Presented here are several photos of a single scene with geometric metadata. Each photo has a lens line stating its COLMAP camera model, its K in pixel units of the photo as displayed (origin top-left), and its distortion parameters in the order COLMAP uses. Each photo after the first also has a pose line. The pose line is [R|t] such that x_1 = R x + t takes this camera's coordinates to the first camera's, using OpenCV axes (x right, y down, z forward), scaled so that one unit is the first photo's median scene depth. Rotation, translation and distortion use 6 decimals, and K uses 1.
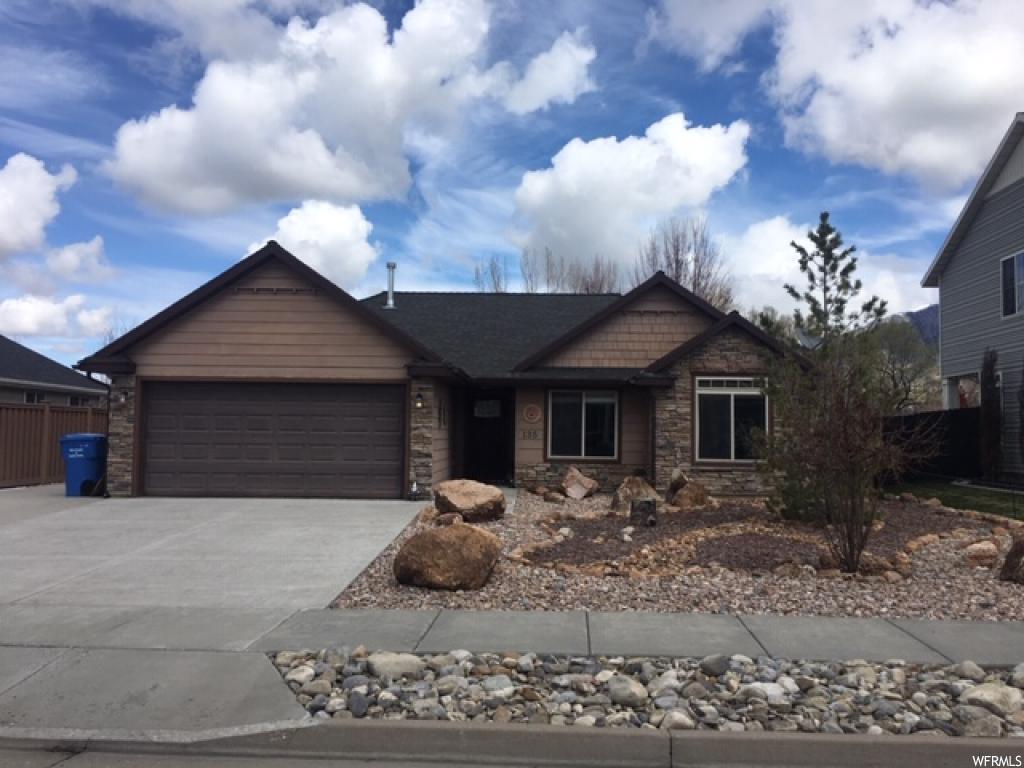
lens RADIAL K [[875.7, 0, 514.9], [0, 875.7, 383.7], [0, 0, 1]] dist [0.051031, -0.003517]
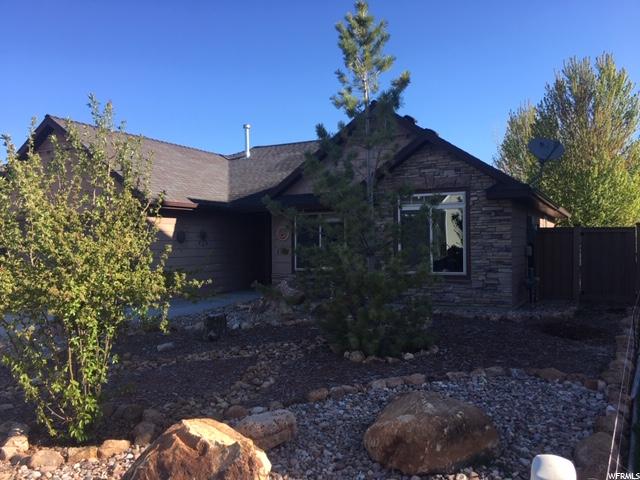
lens RADIAL K [[547.3, 0, 321.8], [0, 547.3, 239.8], [0, 0, 1]] dist [0.051031, -0.003517]
pose [[0.897811, -0.027724, -0.439507, 0.475078], [0.050147, 0.997961, 0.039488, 0.017786], [0.437516, -0.057492, 0.897371, 0.402419]]
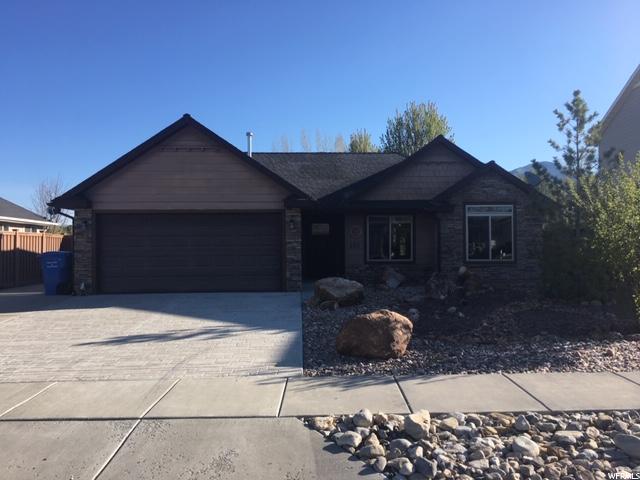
lens RADIAL K [[547.3, 0, 321.8], [0, 547.3, 239.8], [0, 0, 1]] dist [0.051031, -0.003517]
pose [[0.997708, -0.019776, 0.064711, -0.116998], [0.016717, 0.998732, 0.047476, 0.003187], [-0.065567, -0.046285, 0.996774, 0.084837]]
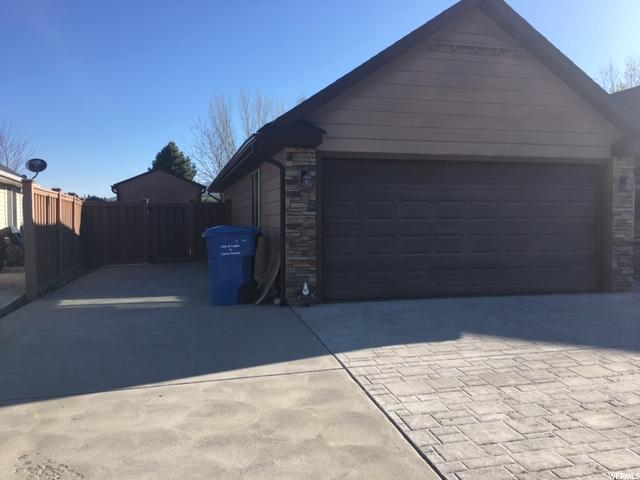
lens RADIAL K [[547.3, 0, 321.8], [0, 547.3, 239.8], [0, 0, 1]] dist [0.051031, -0.003517]
pose [[0.964022, -0.024017, 0.264735, -0.557390], [0.000235, 0.995987, 0.089501, 0.026264], [-0.265822, -0.086218, 0.960159, 0.526122]]
